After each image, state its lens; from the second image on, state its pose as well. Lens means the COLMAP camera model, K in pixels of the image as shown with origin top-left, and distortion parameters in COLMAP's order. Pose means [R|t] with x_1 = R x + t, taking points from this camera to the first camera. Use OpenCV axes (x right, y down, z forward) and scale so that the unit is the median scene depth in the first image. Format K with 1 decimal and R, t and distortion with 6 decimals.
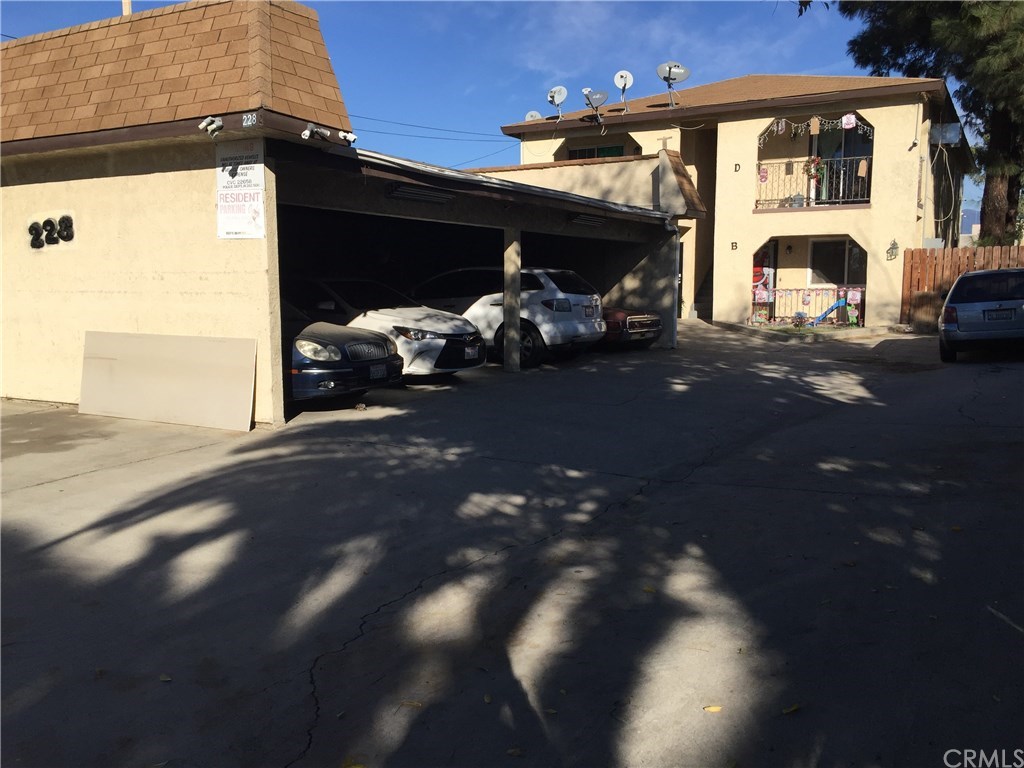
lens RADIAL K [[876.6, 0, 519.2], [0, 876.6, 383.5], [0, 0, 1]] dist [0.087077, -0.116422]
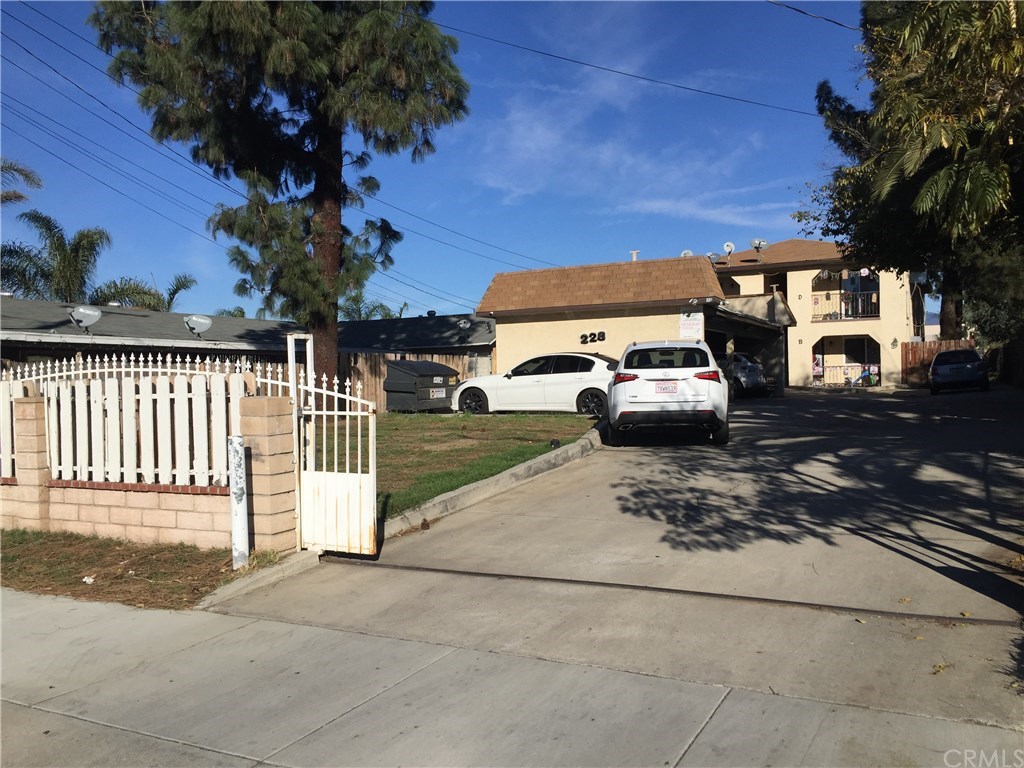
lens RADIAL K [[876.6, 0, 519.2], [0, 876.6, 383.5], [0, 0, 1]] dist [0.087077, -0.116422]
pose [[0.998191, -0.016037, 0.057939, -0.414289], [0.022686, 0.992991, -0.115994, 0.114255], [-0.055673, 0.117099, 0.991559, -0.678720]]
